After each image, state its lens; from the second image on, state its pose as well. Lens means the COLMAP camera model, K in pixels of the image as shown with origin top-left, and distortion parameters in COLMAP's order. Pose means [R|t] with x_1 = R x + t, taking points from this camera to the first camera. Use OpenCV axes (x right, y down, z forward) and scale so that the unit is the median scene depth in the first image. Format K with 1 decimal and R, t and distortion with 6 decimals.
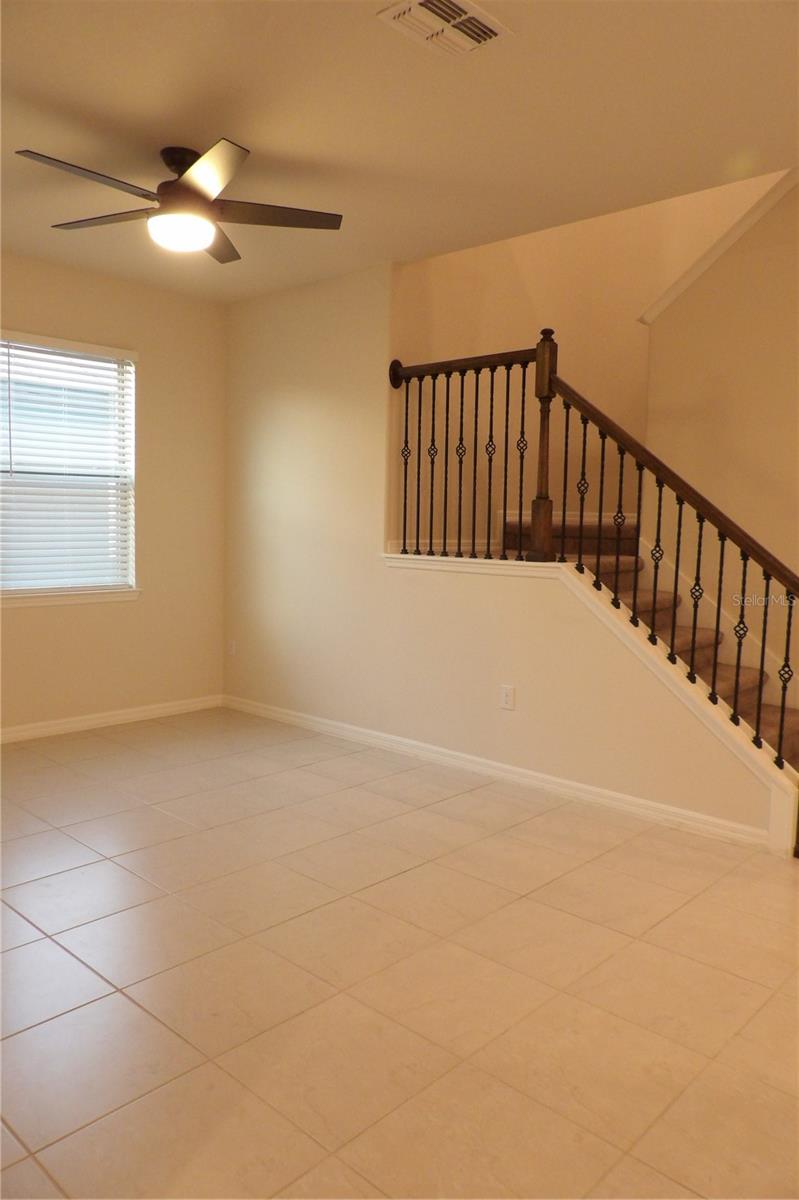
lens RADIAL K [[856.7, 0, 403.2], [0, 856.7, 603.4], [0, 0, 1]] dist [-0.013187, -0.004658]
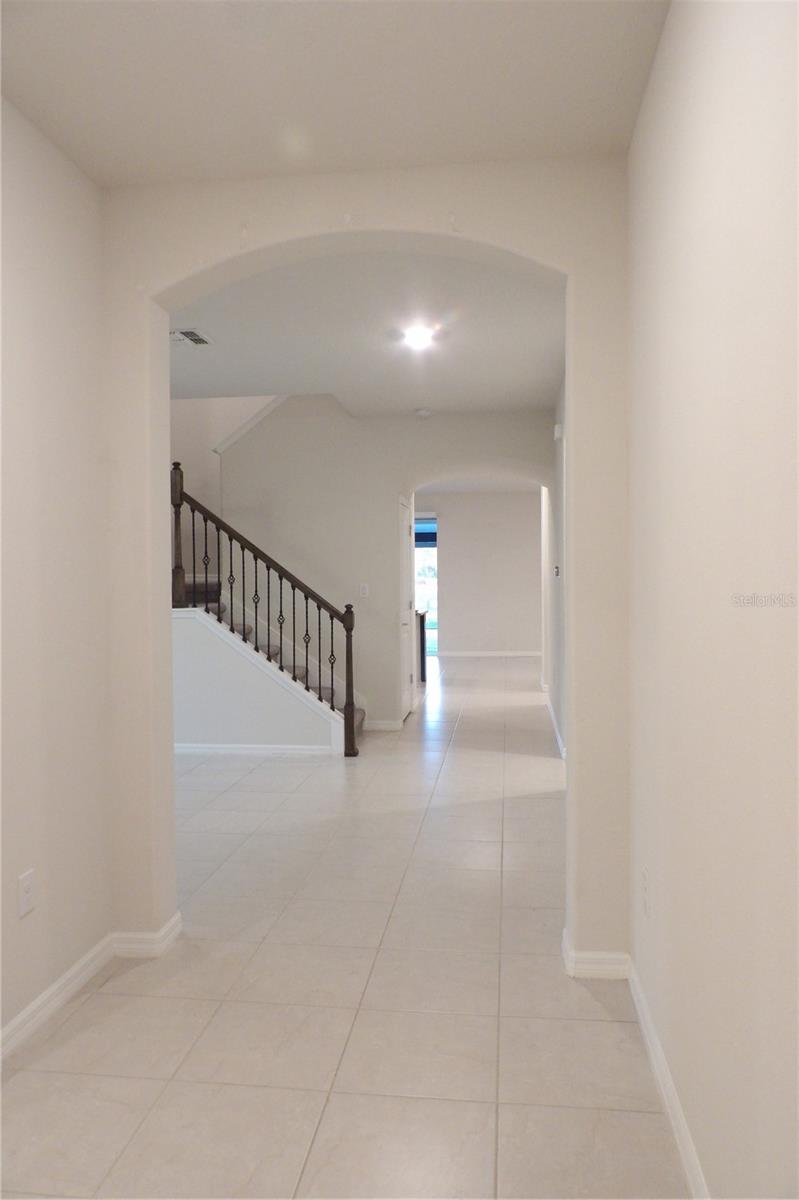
lens RADIAL K [[856.7, 0, 398.9], [0, 856.7, 600.0], [0, 0, 1]] dist [-0.013187, -0.004658]
pose [[0.814430, -0.039109, 0.578942, -0.428606], [0.079814, 0.995793, -0.045012, 0.040966], [-0.574746, 0.082867, 0.814125, -0.517533]]
